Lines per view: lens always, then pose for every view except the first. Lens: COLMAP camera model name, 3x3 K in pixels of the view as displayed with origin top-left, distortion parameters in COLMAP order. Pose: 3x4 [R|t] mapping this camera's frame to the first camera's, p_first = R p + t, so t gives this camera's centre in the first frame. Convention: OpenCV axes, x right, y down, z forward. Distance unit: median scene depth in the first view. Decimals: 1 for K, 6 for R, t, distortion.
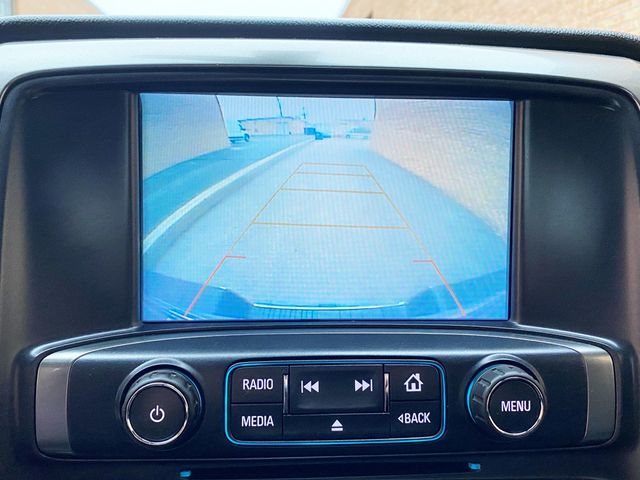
lens RADIAL K [[631.7, 0, 320.0], [0, 631.7, 240.0], [0, 0, 1]] dist [-0.041233, 0.000218]
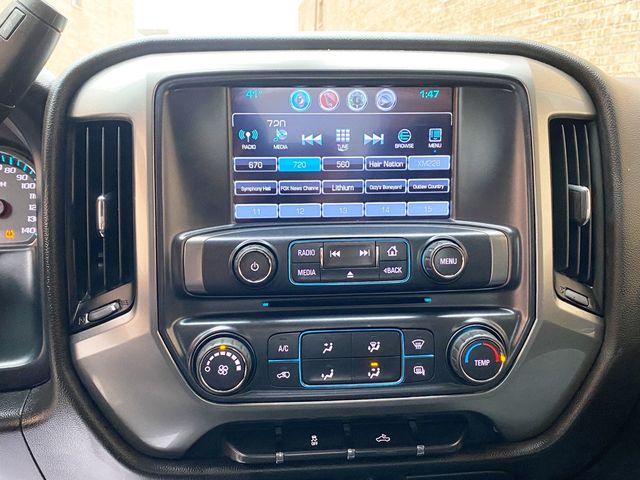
lens RADIAL K [[599.2, 0, 320.0], [0, 599.2, 240.0], [0, 0, 1]] dist [0.083394, -0.004626]
pose [[0.999858, -0.015144, 0.007379, -0.070955], [0.014373, 0.995359, 0.095153, 0.028896], [-0.008785, -0.095034, 0.995435, -0.705699]]
